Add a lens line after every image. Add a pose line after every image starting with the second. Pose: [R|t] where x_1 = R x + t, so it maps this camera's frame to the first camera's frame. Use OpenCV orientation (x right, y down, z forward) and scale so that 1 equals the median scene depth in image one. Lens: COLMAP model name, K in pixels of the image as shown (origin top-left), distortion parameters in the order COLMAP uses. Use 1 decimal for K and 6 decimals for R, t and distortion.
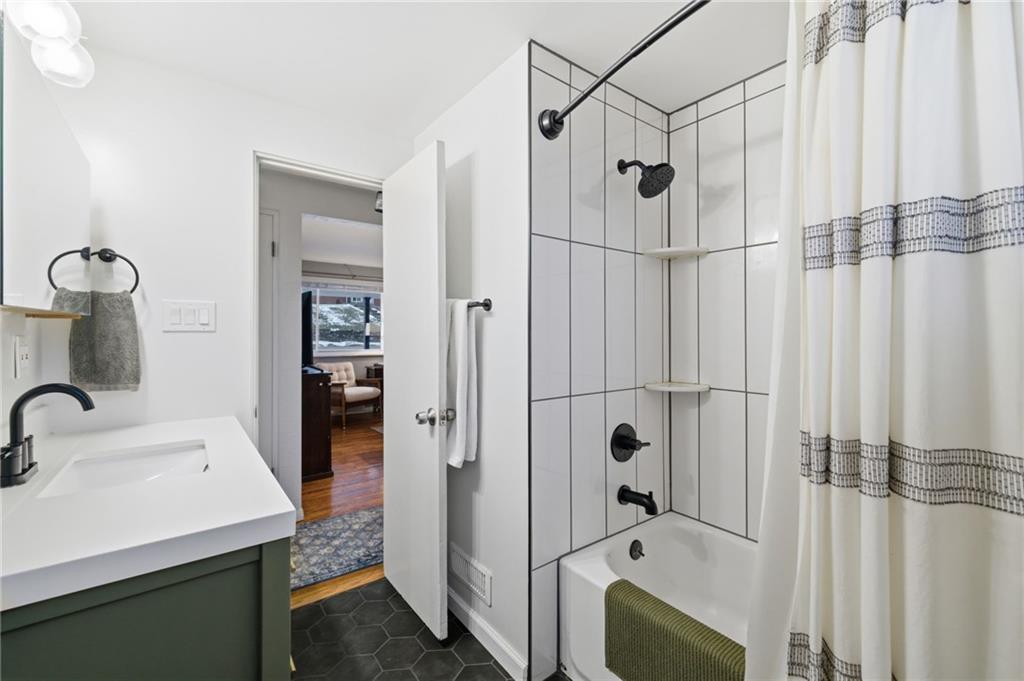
lens RADIAL K [[428.6, 0, 510.2], [0, 428.6, 333.8], [0, 0, 1]] dist [0.000580, 0.000004]
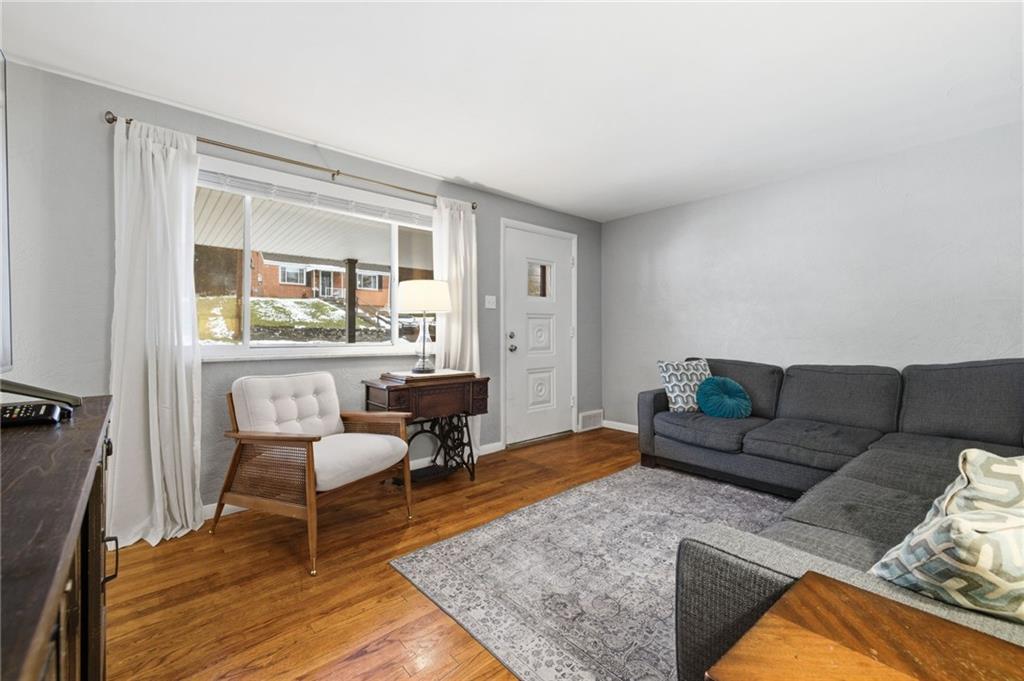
lens RADIAL K [[428.6, 0, 510.2], [0, 428.6, 333.8], [0, 0, 1]] dist [0.000580, 0.000004]
pose [[0.997901, -0.003956, 0.064634, -0.056753], [0.004154, 0.999987, -0.002938, 0.007833], [-0.064622, 0.003200, 0.997905, 0.145970]]
